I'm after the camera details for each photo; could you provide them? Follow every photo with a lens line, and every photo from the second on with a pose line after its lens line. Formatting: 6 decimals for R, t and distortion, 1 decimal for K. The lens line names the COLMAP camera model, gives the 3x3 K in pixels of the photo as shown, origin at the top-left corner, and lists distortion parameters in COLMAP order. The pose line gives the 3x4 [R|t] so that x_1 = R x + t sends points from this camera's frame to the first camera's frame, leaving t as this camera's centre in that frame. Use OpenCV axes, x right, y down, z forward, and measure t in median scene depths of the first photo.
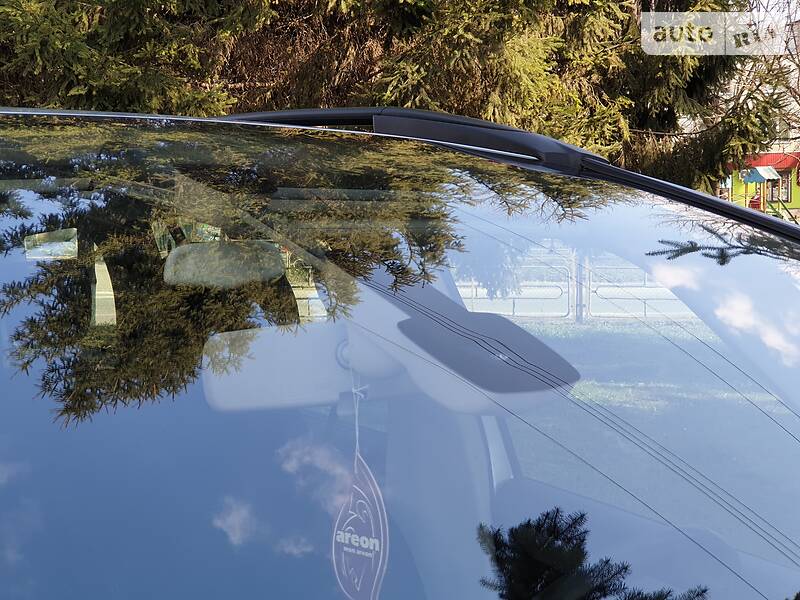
lens RADIAL K [[1218.6, 0, 400.0], [0, 1218.6, 300.0], [0, 0, 1]] dist [0.141309, -0.027655]
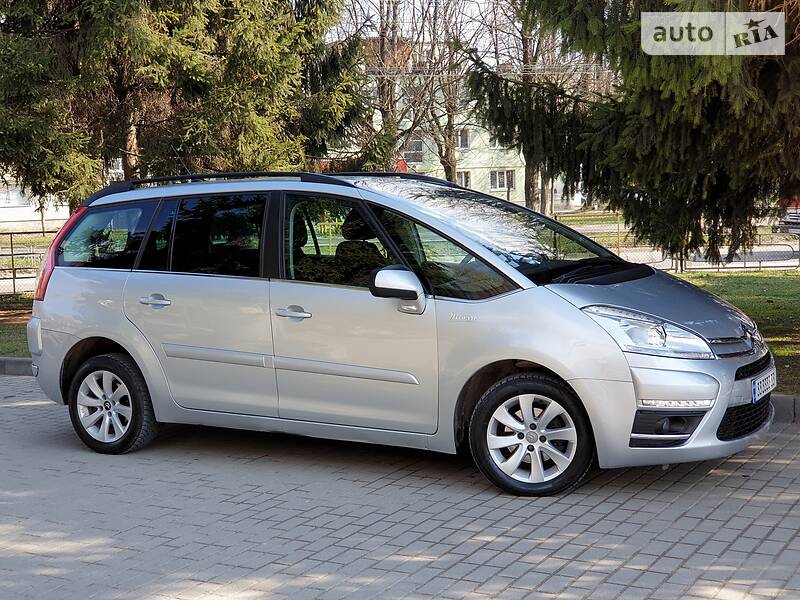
lens RADIAL K [[1192.8, 0, 396.9], [0, 1192.8, 318.2], [0, 0, 1]] dist [0.101321, -0.150247]
pose [[0.934359, -0.044679, 0.353522, -0.270689], [0.039801, 0.998986, 0.021061, 0.046809], [-0.354104, -0.005608, 0.935189, -0.520092]]
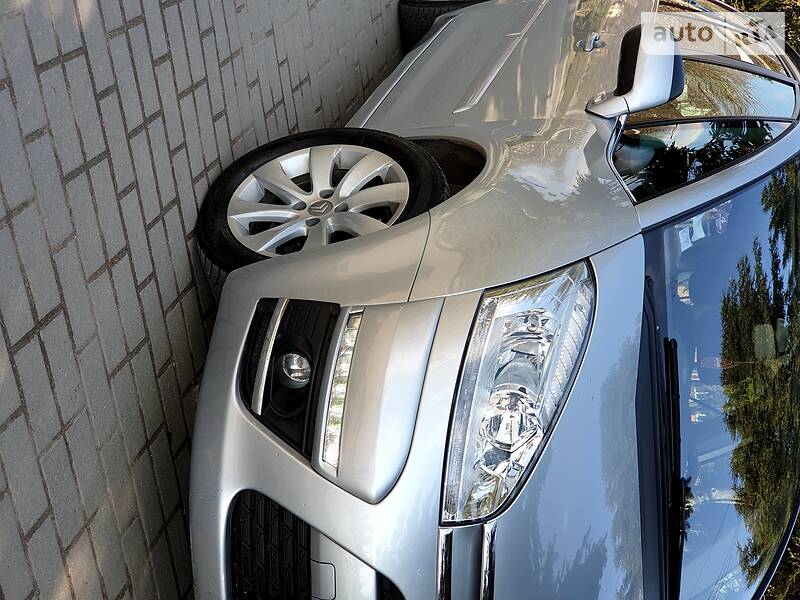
lens RADIAL K [[1198.6, 0, 397.0], [0, 1198.6, 313.6], [0, 0, 1]] dist [0.095925, -0.090689]
pose [[-0.051677, 0.964435, -0.259218, 0.094302], [-0.990377, -0.016123, 0.137453, 0.062837], [0.128385, 0.263827, 0.955988, -0.257676]]
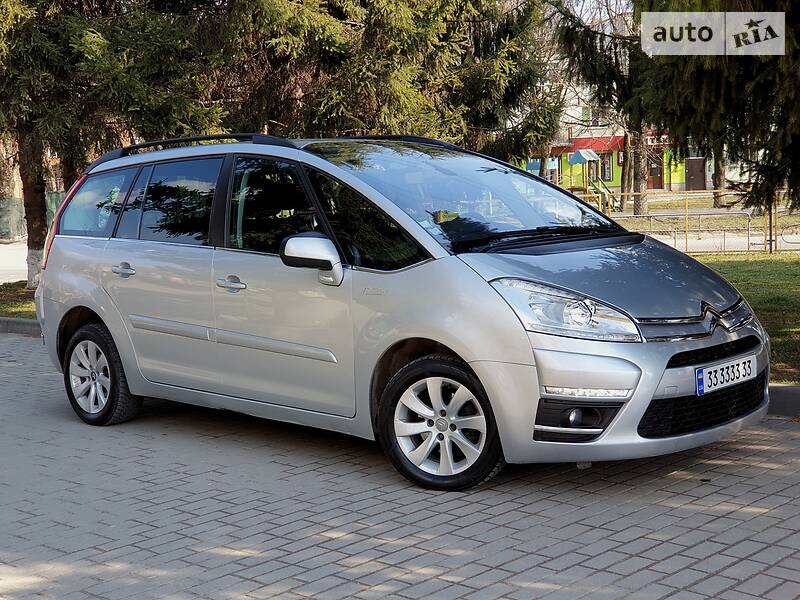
lens RADIAL K [[1198.6, 0, 397.0], [0, 1198.6, 313.6], [0, 0, 1]] dist [0.095925, -0.090689]
pose [[0.993257, -0.031205, 0.111652, -0.079983], [0.028544, 0.999271, 0.025350, 0.057591], [-0.112362, -0.021992, 0.993424, -0.514192]]
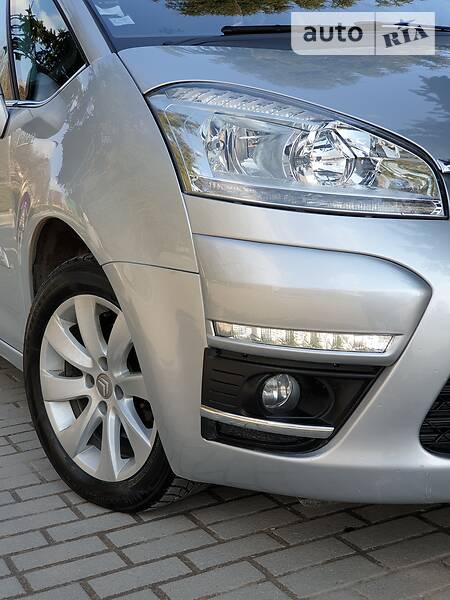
lens RADIAL K [[901.3, 0, 225.2], [0, 901.3, 313.7], [0, 0, 1]] dist [0.087899, -0.039657]
pose [[0.973489, -0.003799, -0.228703, 0.072557], [0.023704, 0.996154, 0.084349, 0.086739], [0.227503, -0.087534, 0.969835, -0.189793]]
